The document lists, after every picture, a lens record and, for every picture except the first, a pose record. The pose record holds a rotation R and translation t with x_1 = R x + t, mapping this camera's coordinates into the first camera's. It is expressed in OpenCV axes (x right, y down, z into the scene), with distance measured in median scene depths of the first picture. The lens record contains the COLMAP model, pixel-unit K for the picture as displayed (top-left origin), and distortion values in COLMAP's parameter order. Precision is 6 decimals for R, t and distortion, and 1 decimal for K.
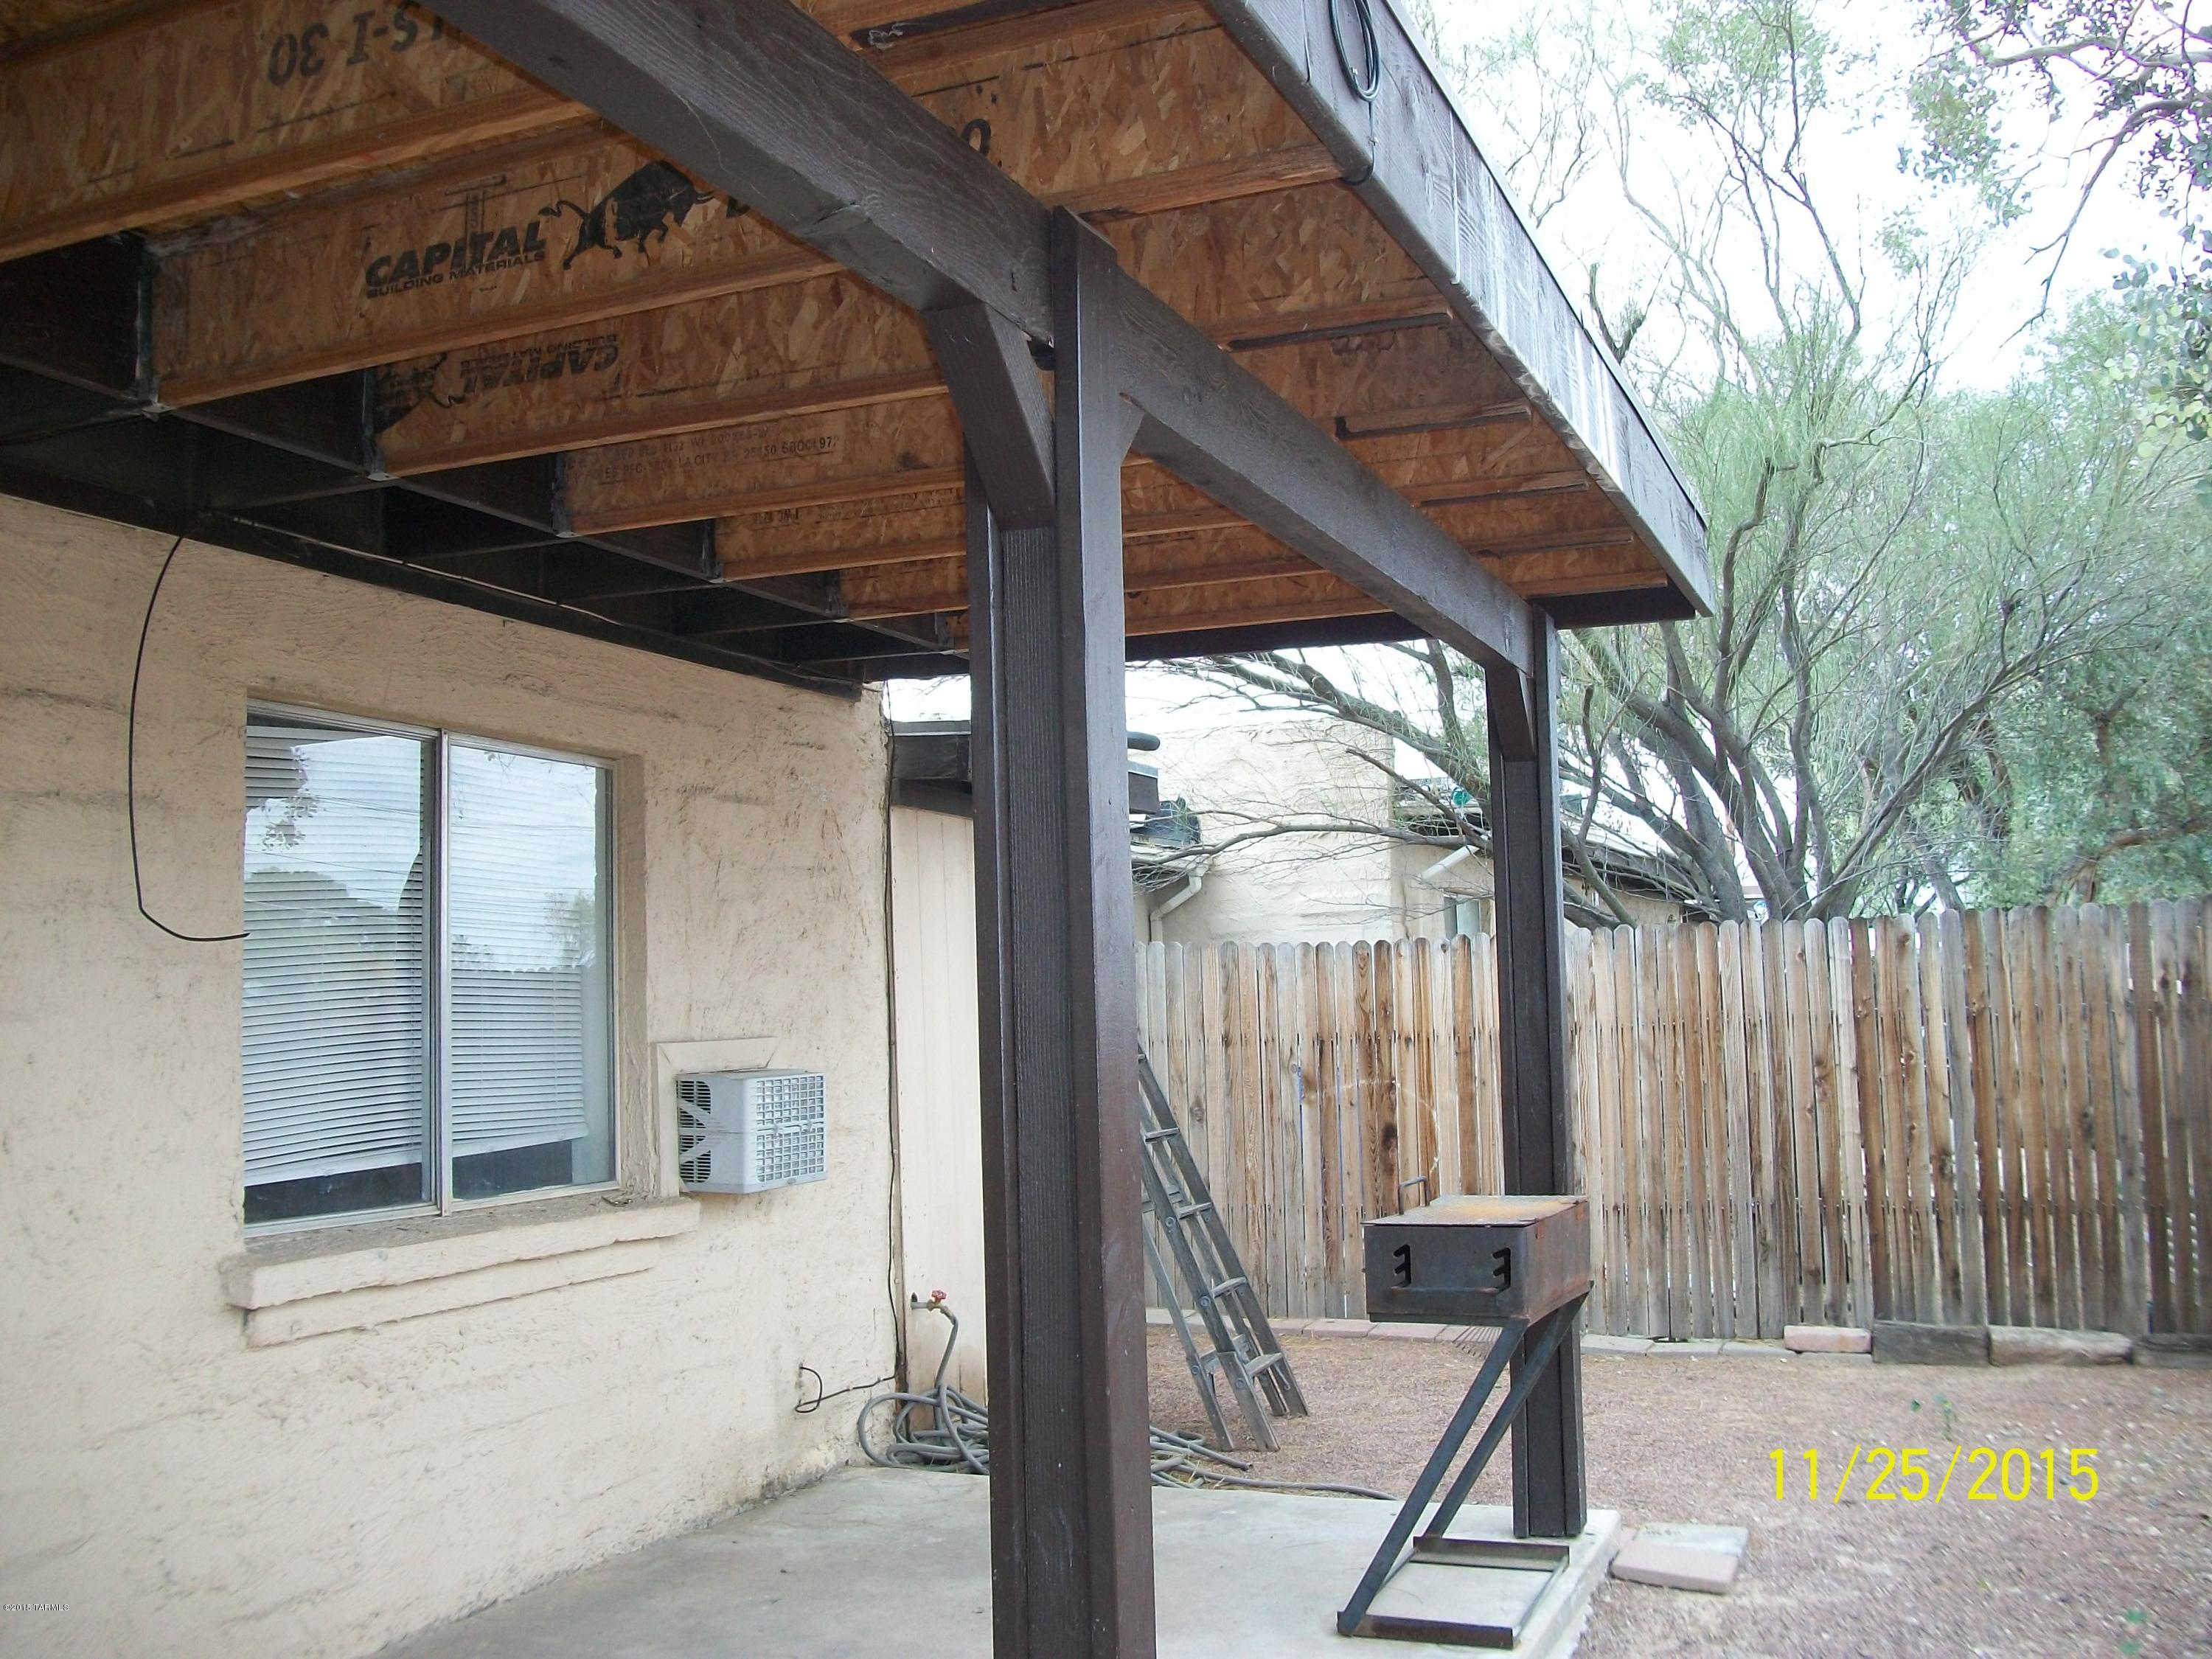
lens RADIAL K [[2142.3, 0, 1100.6], [0, 2142.3, 756.6], [0, 0, 1]] dist [-0.168892, 0.131536]
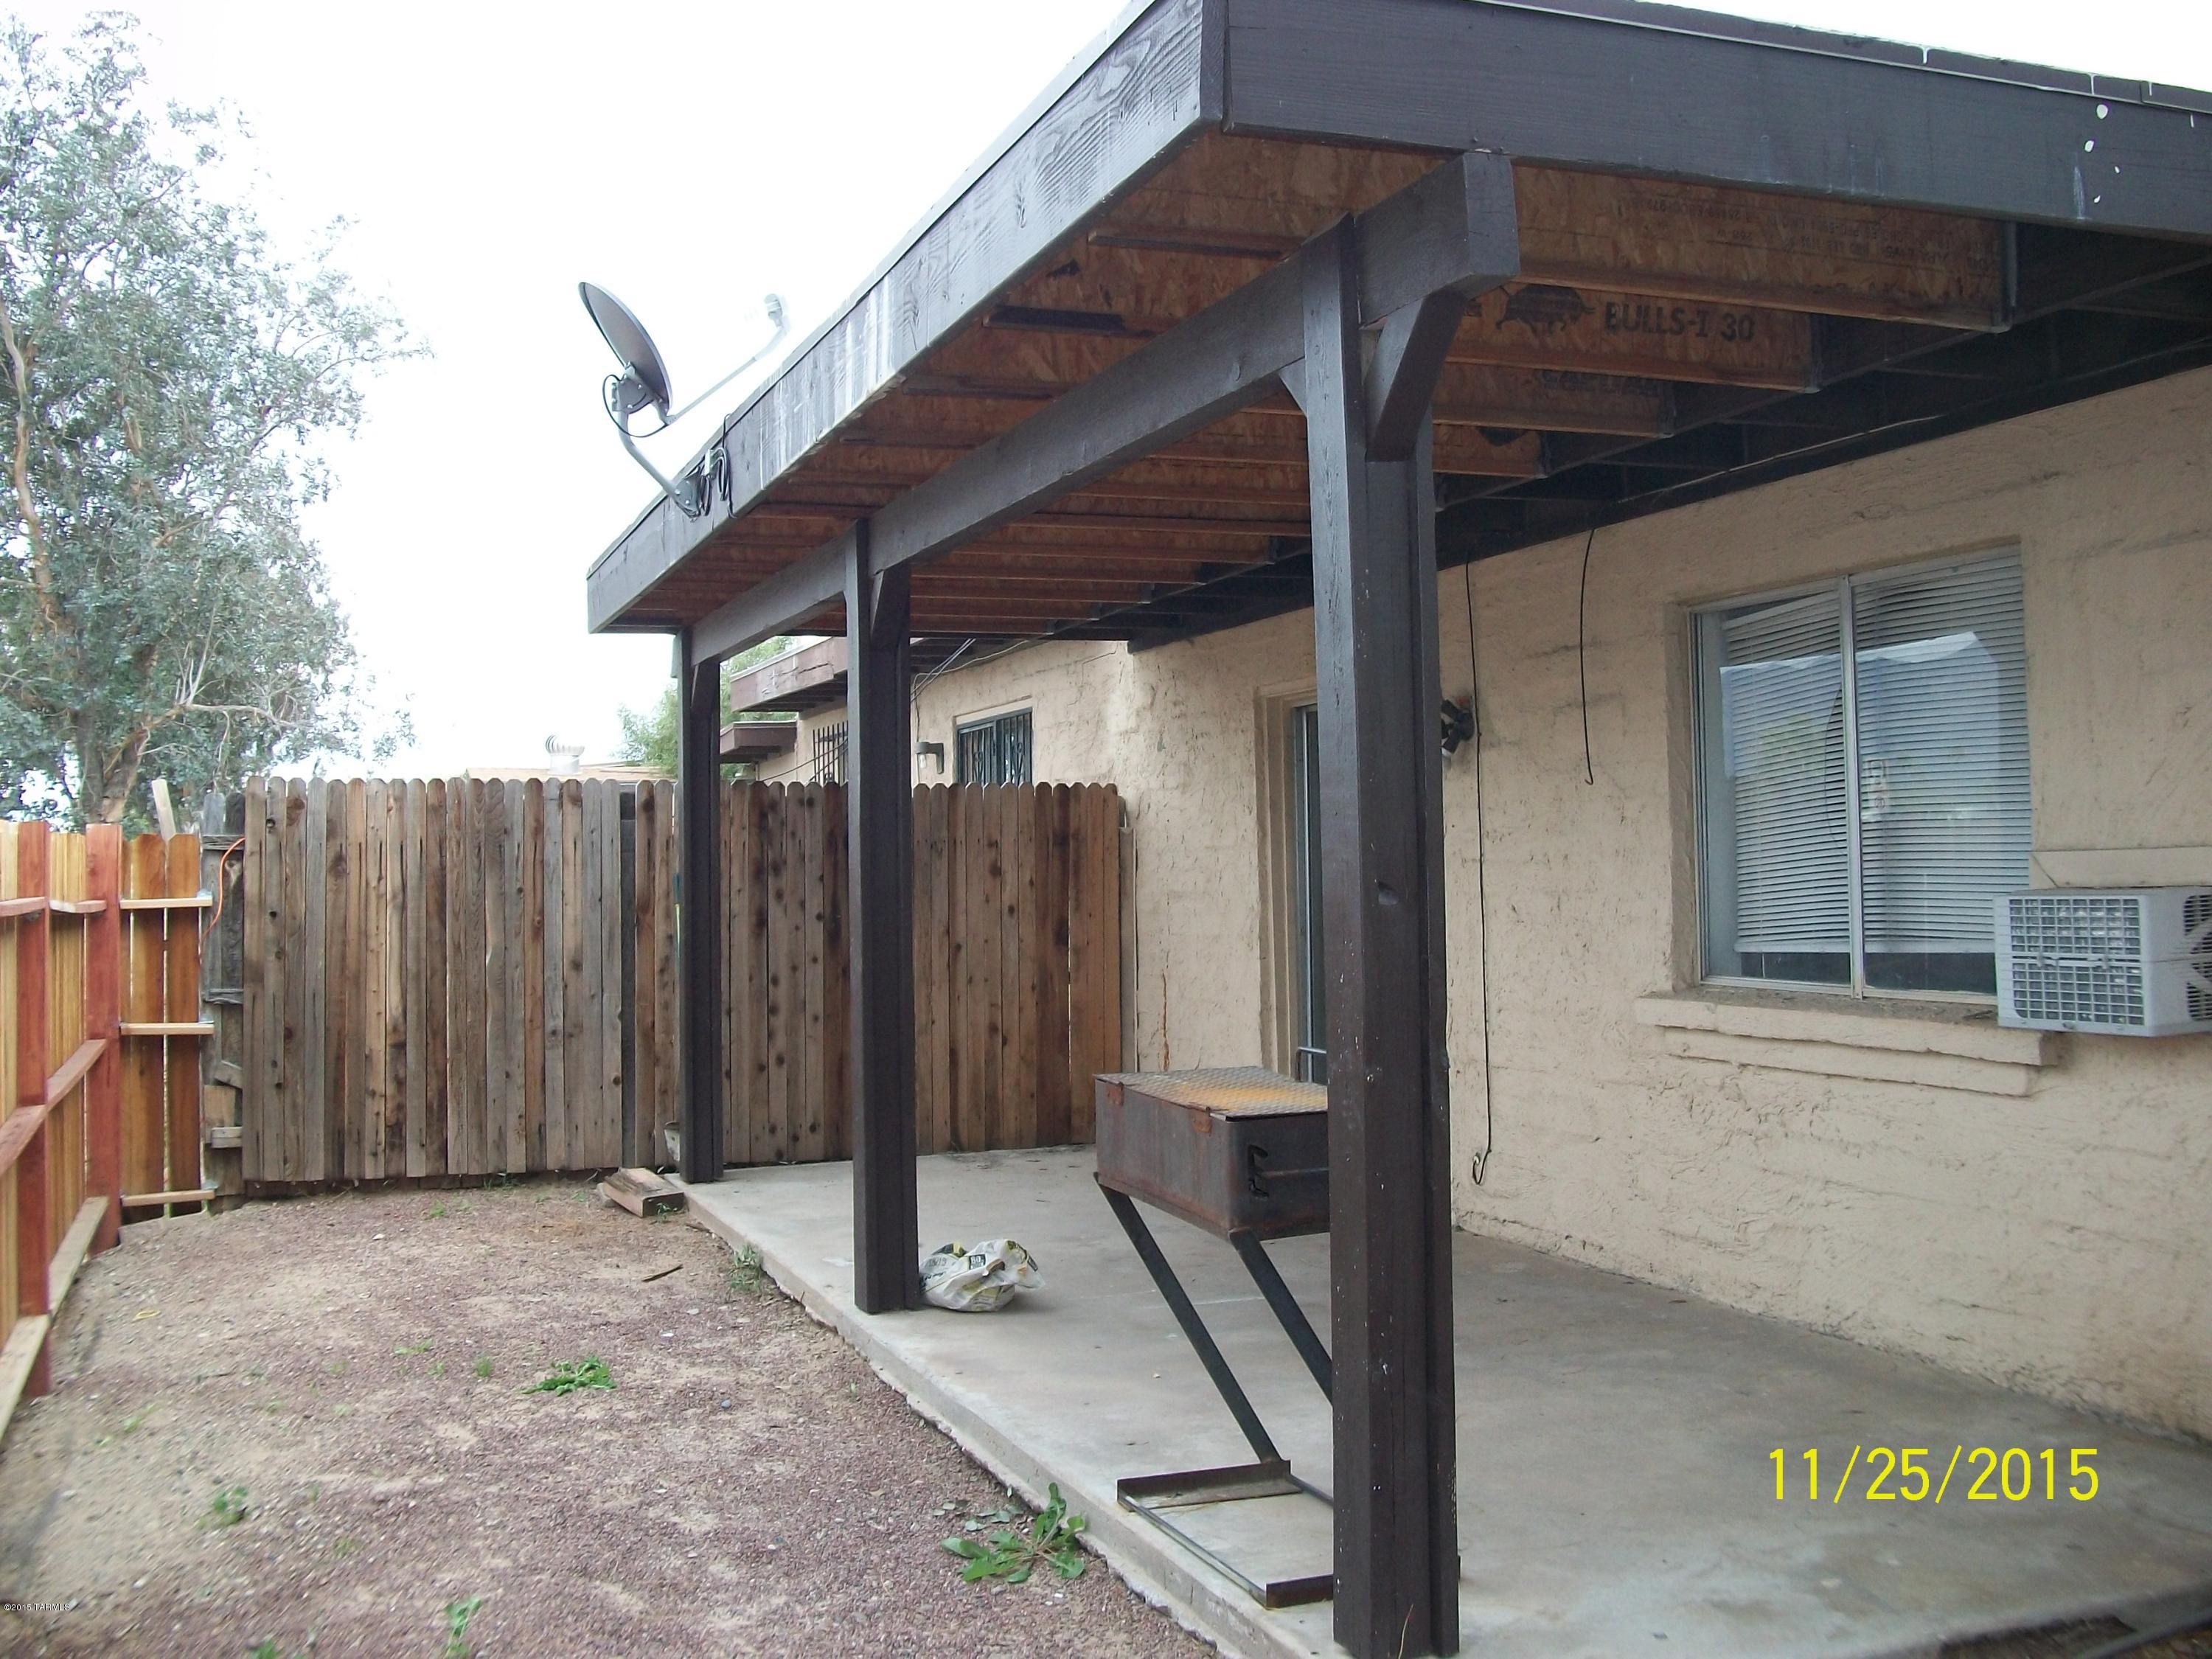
lens RADIAL K [[2142.3, 0, 1100.6], [0, 2142.3, 756.6], [0, 0, 1]] dist [-0.168892, 0.131536]
pose [[-0.729169, -0.003649, -0.684324, 0.777770], [0.108307, 0.986767, -0.120667, 0.181346], [0.675708, -0.162104, -0.719125, 1.563435]]
